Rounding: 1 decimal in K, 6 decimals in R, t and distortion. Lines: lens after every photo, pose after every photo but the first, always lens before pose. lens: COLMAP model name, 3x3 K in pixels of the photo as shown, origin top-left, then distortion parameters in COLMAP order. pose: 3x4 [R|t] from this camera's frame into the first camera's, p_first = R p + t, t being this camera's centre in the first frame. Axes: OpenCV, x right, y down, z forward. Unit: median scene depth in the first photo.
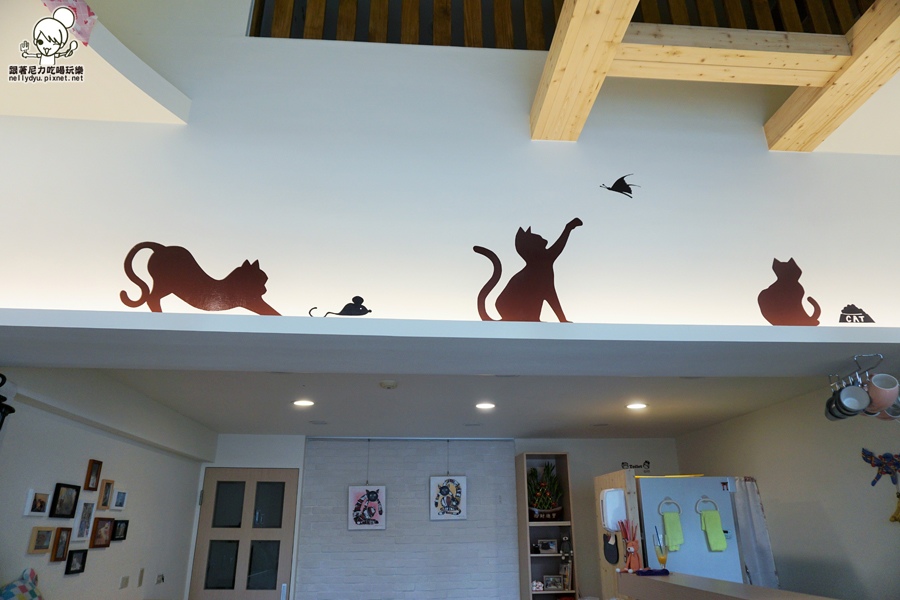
lens RADIAL K [[593.8, 0, 450.0], [0, 593.8, 300.0], [0, 0, 1]] dist [-0.042143, 0.000563]
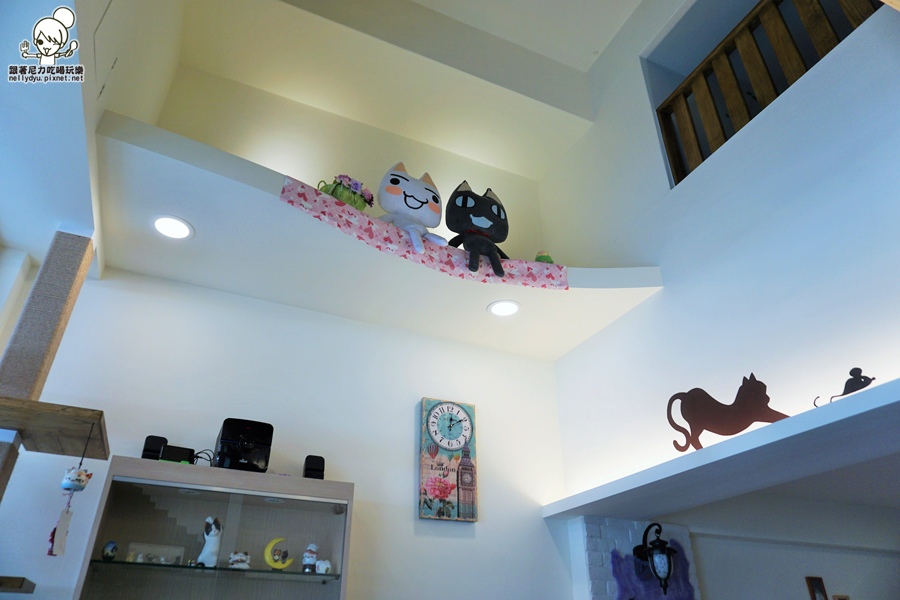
lens RADIAL K [[609.0, 0, 450.0], [0, 609.0, 300.0], [0, 0, 1]] dist [-0.005915, -0.000134]
pose [[0.348508, -0.473235, -0.809068, 0.445981], [0.345938, 0.867185, -0.358214, 0.023176], [0.871131, -0.155047, 0.465931, 0.029836]]
